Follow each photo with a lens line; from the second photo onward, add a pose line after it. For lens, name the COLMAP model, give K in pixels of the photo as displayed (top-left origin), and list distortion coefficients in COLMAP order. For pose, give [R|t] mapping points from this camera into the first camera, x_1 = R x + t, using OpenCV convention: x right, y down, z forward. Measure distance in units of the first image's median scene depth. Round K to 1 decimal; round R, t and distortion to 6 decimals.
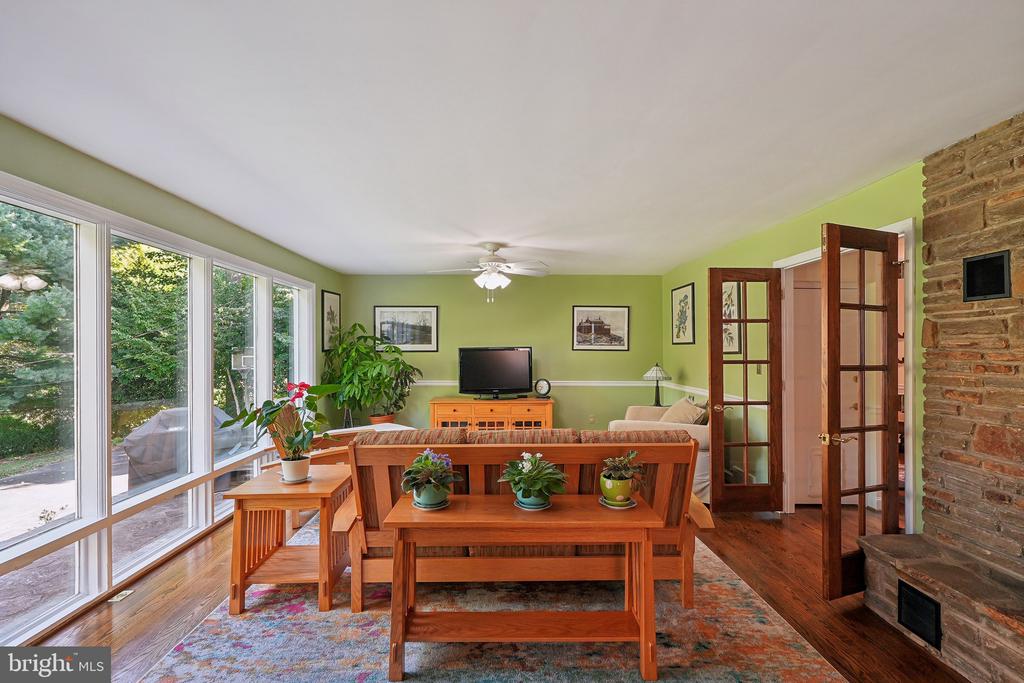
lens RADIAL K [[474.3, 0, 512.0], [0, 474.3, 341.5], [0, 0, 1]] dist [0.001882, -0.000131]
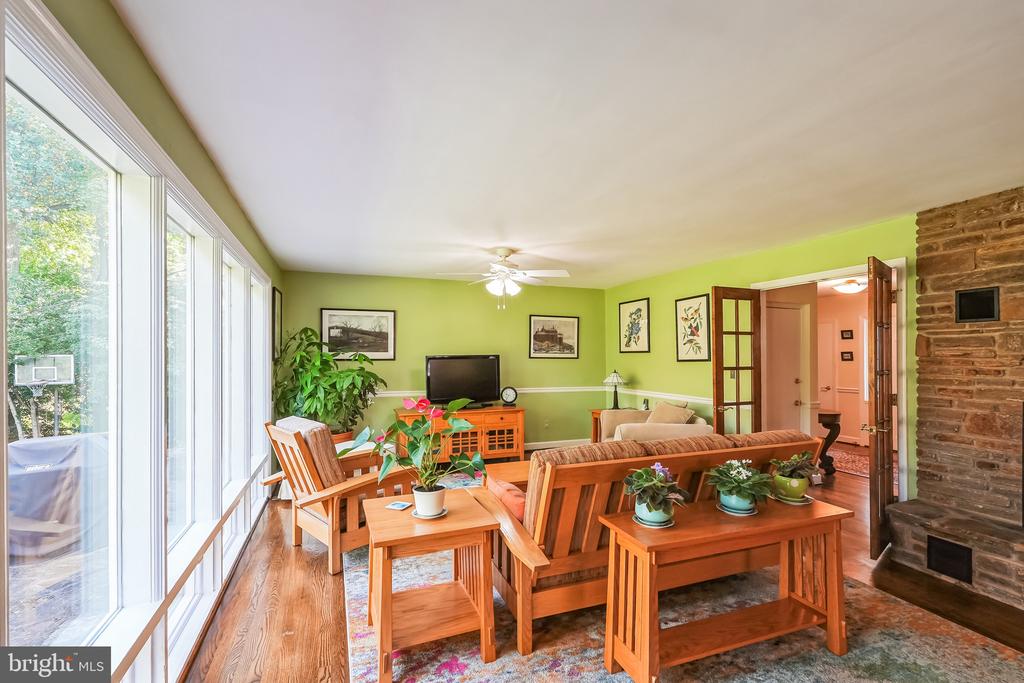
lens RADIAL K [[460.5, 0, 520.6], [0, 460.5, 348.0], [0, 0, 1]] dist [0.002118, 0.000387]
pose [[0.938264, 0.005289, 0.345881, -0.604694], [-0.004768, 0.999986, -0.002357, -0.002616], [-0.345888, 0.000562, 0.938276, 0.181197]]
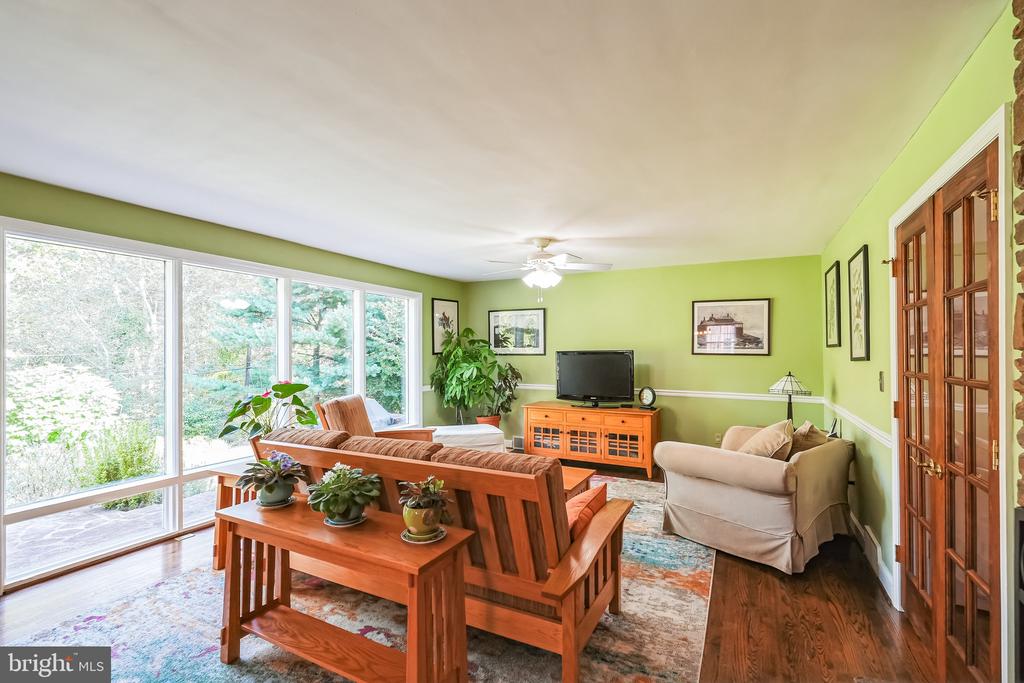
lens RADIAL K [[474.3, 0, 512.0], [0, 474.3, 341.5], [0, 0, 1]] dist [0.001882, -0.000131]
pose [[0.876682, -0.007891, -0.481006, 0.643855], [0.004612, 0.999957, -0.008000, 0.002845], [0.481049, 0.004795, 0.876681, 0.283448]]
